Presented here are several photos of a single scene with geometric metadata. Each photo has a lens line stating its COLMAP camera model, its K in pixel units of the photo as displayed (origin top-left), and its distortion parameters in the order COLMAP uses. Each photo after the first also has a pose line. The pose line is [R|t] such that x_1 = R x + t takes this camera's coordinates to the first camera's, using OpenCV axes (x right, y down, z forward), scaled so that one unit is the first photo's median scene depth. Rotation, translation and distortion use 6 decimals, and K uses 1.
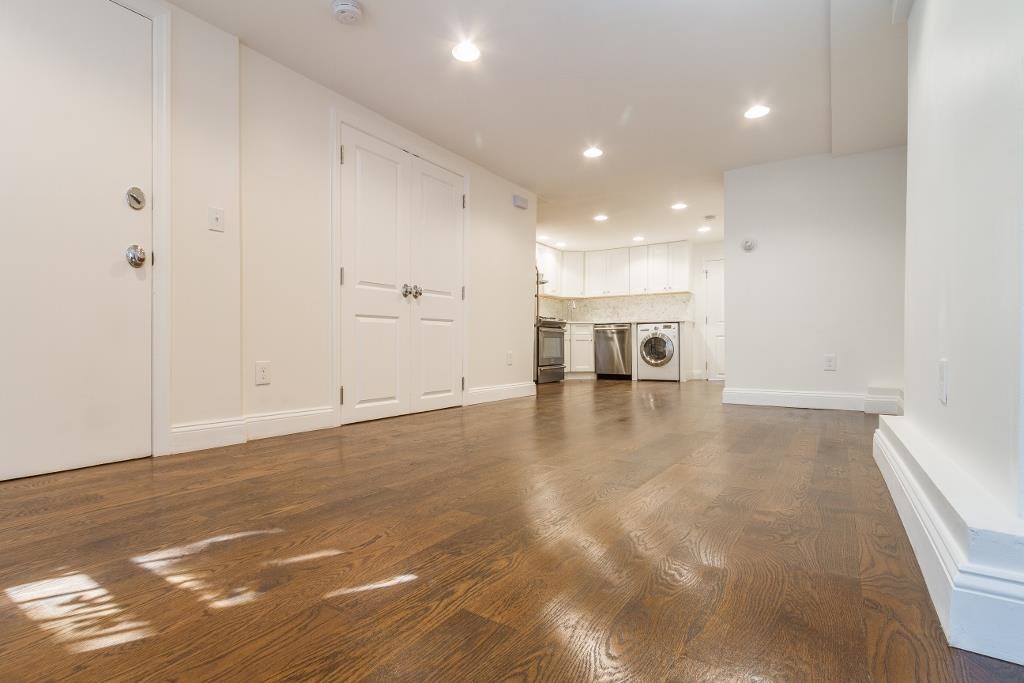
lens RADIAL K [[479.8, 0, 517.8], [0, 479.8, 341.6], [0, 0, 1]] dist [0.000902, 0.000123]
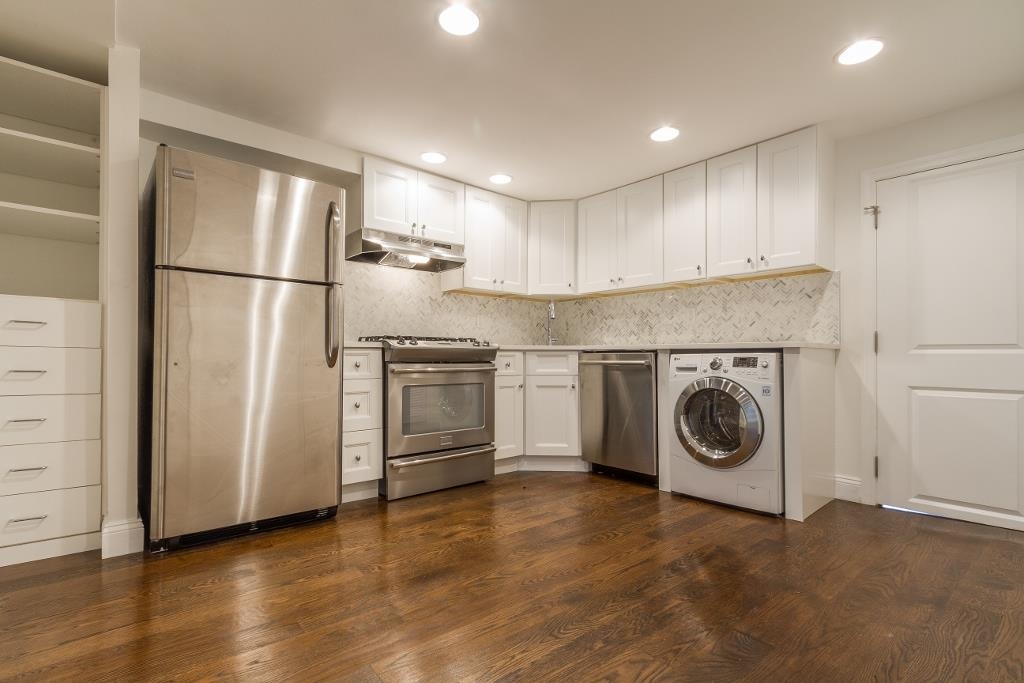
lens RADIAL K [[479.8, 0, 502.9], [0, 479.8, 347.8], [0, 0, 1]] dist [0.000902, 0.000123]
pose [[0.953471, 0.001073, -0.301484, 0.234147], [-0.005786, 0.999875, -0.014741, -0.033654], [0.301430, 0.015800, 0.953357, 0.570071]]
